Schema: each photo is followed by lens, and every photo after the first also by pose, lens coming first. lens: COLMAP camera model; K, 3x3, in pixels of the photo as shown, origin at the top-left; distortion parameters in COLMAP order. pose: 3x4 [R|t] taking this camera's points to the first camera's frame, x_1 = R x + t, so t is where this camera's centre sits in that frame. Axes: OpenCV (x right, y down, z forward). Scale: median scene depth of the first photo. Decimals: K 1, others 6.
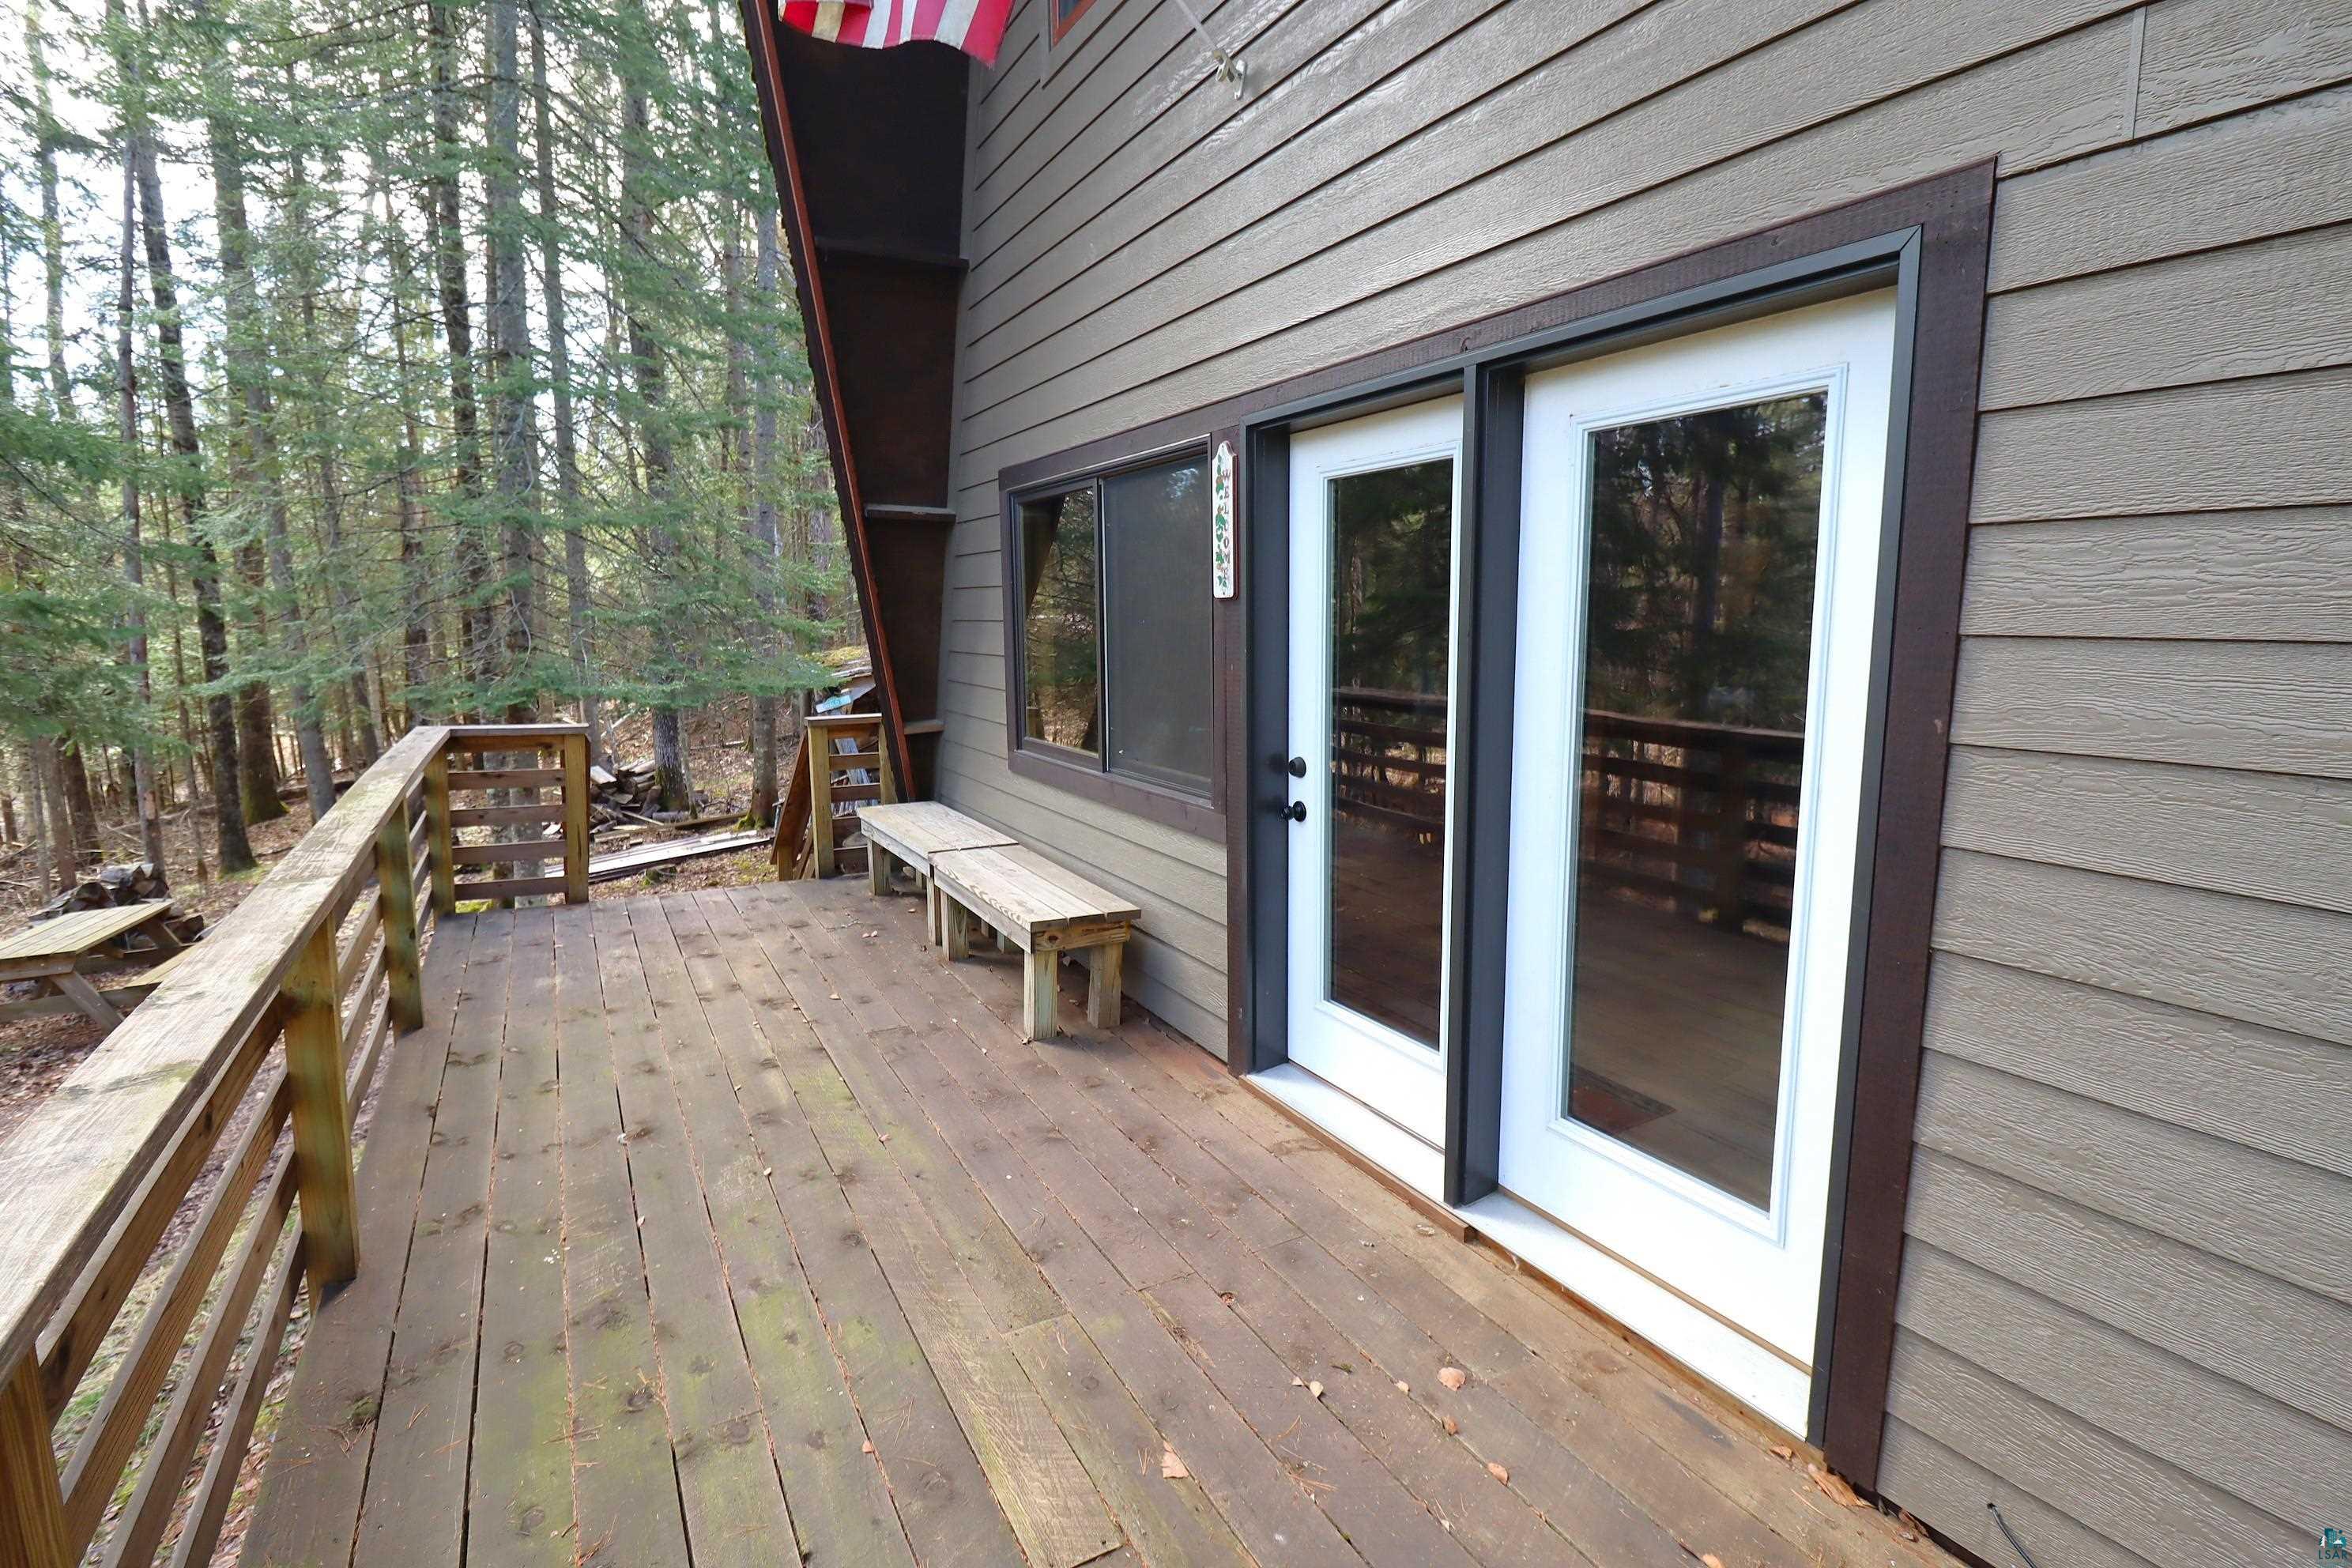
lens RADIAL K [[1106.6, 0, 1200.2], [0, 1106.6, 780.6], [0, 0, 1]] dist [-0.001269, -0.009133]
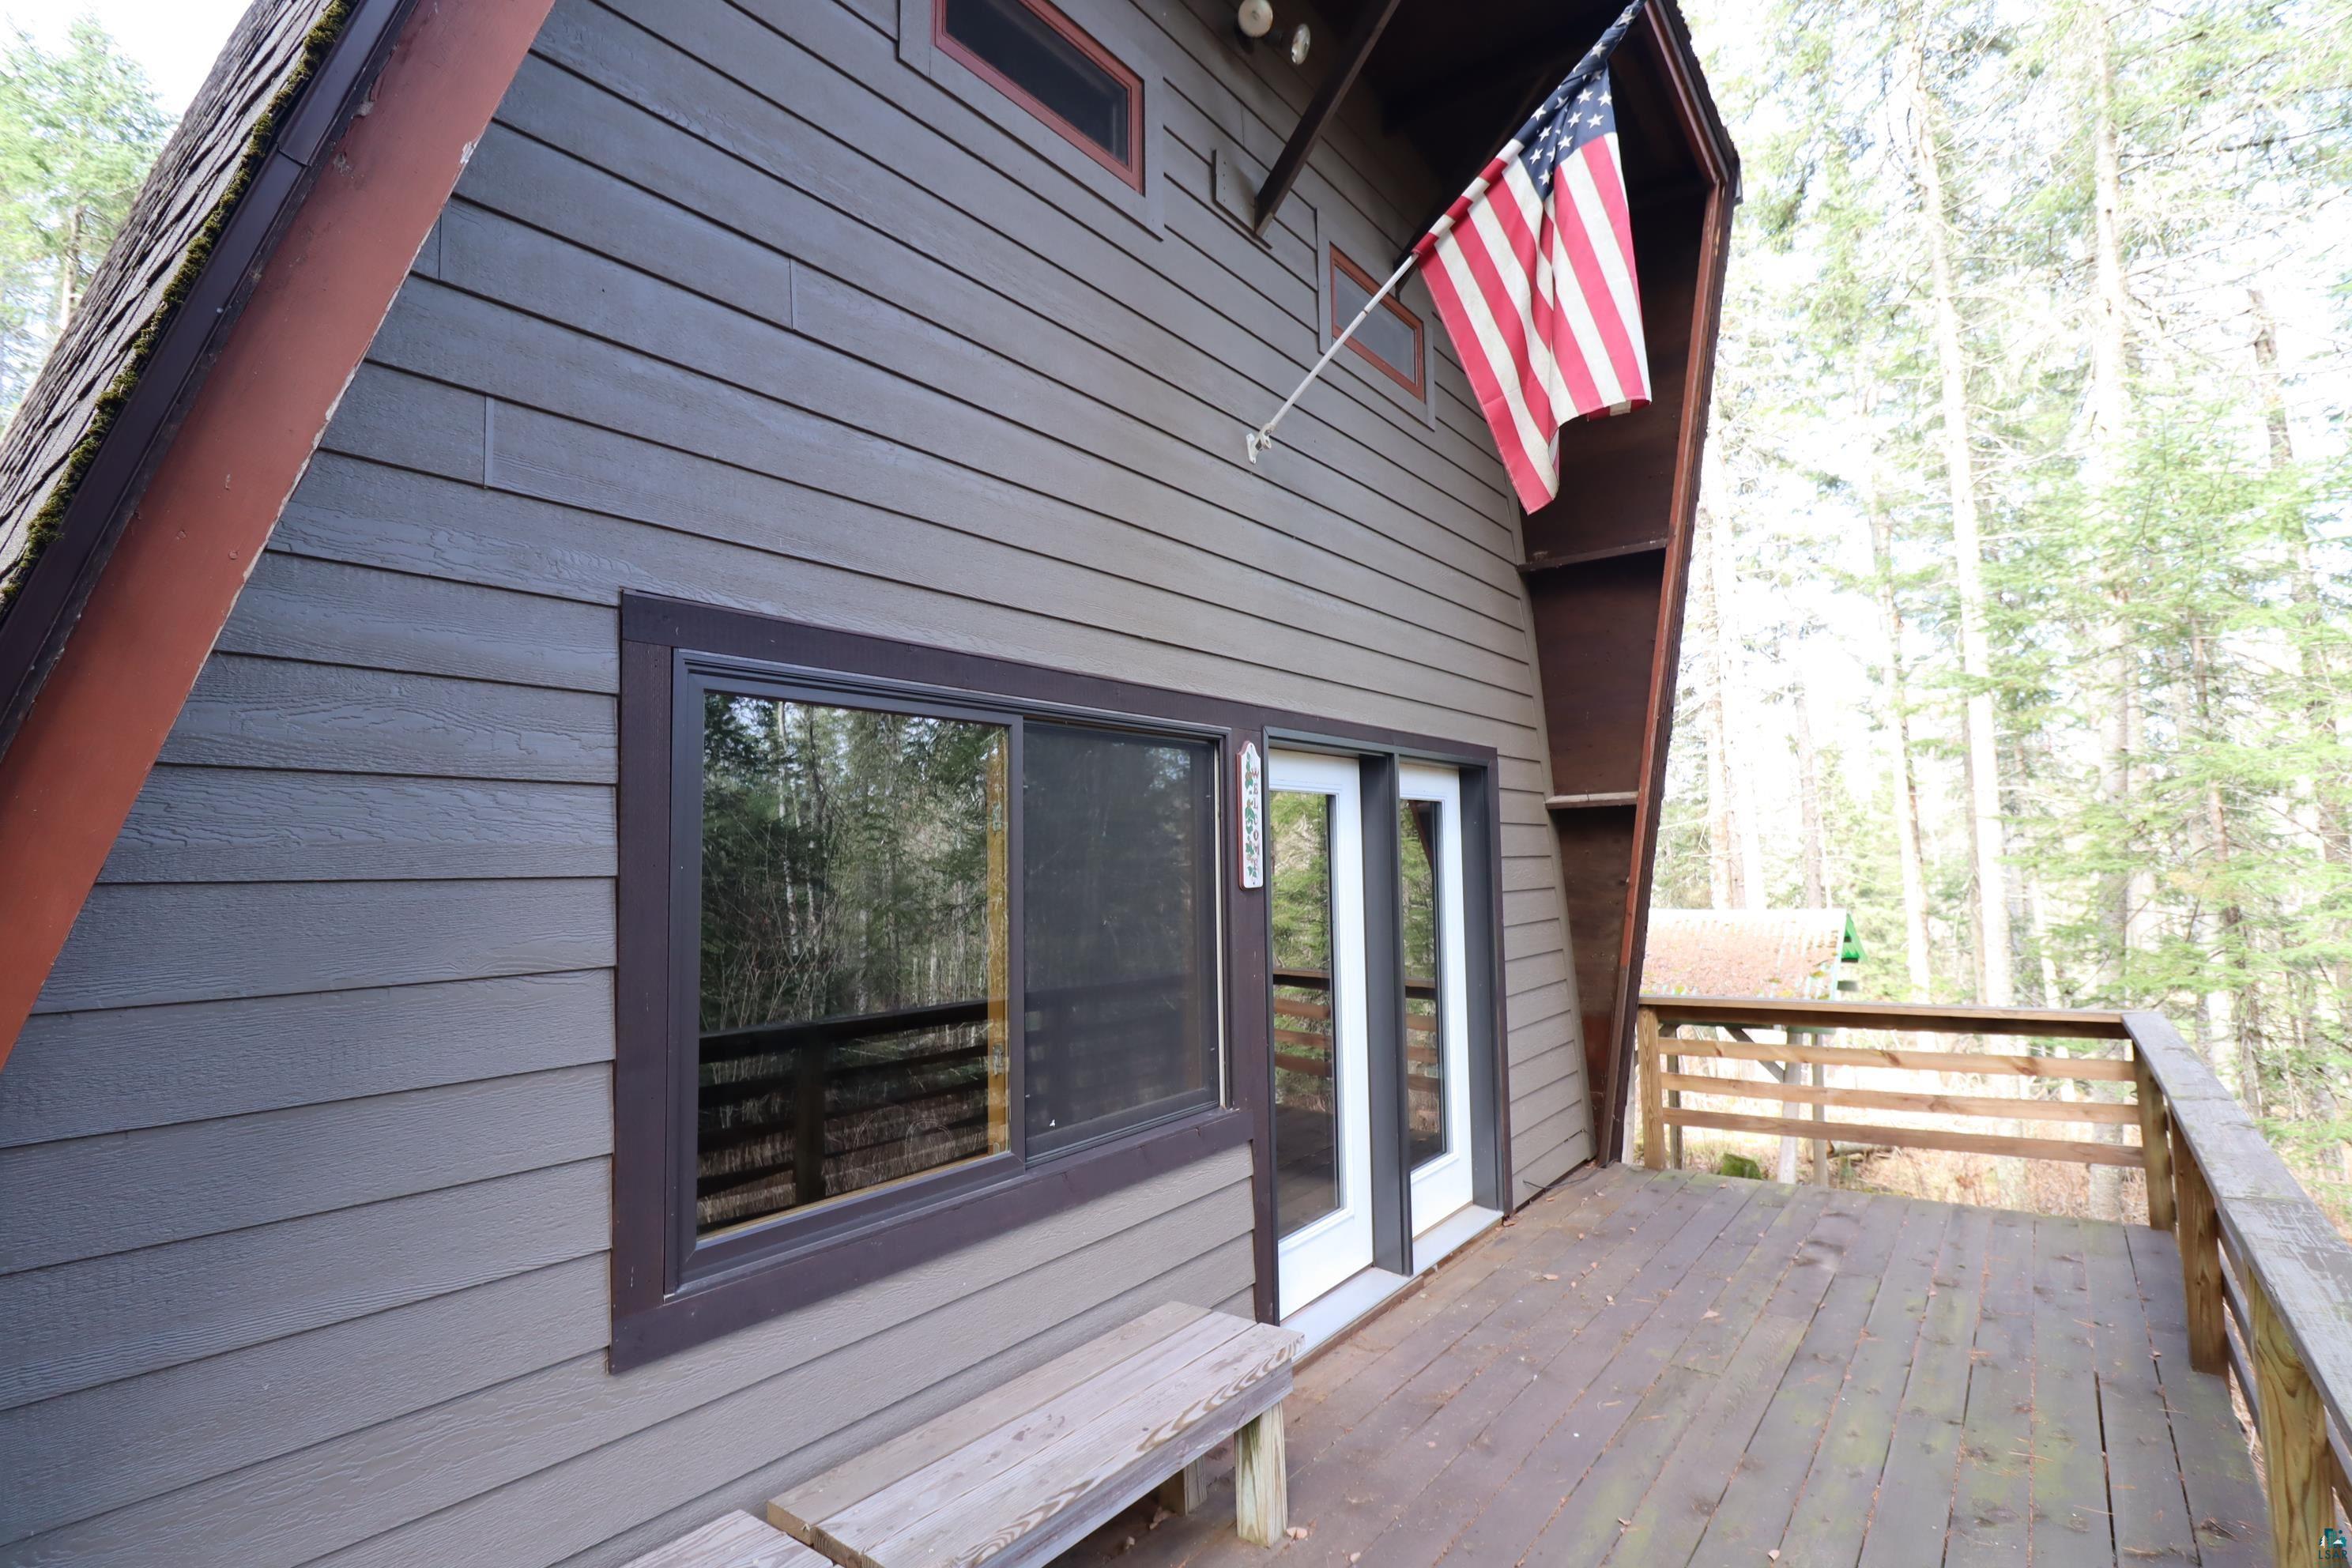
lens RADIAL K [[1106.6, 0, 1200.2], [0, 1106.6, 780.6], [0, 0, 1]] dist [-0.001269, -0.009133]
pose [[-0.386594, 0.085261, 0.918300, -0.924359], [0.166283, 0.985843, -0.021529, -0.252302], [-0.907136, 0.144374, -0.395299, 1.454998]]
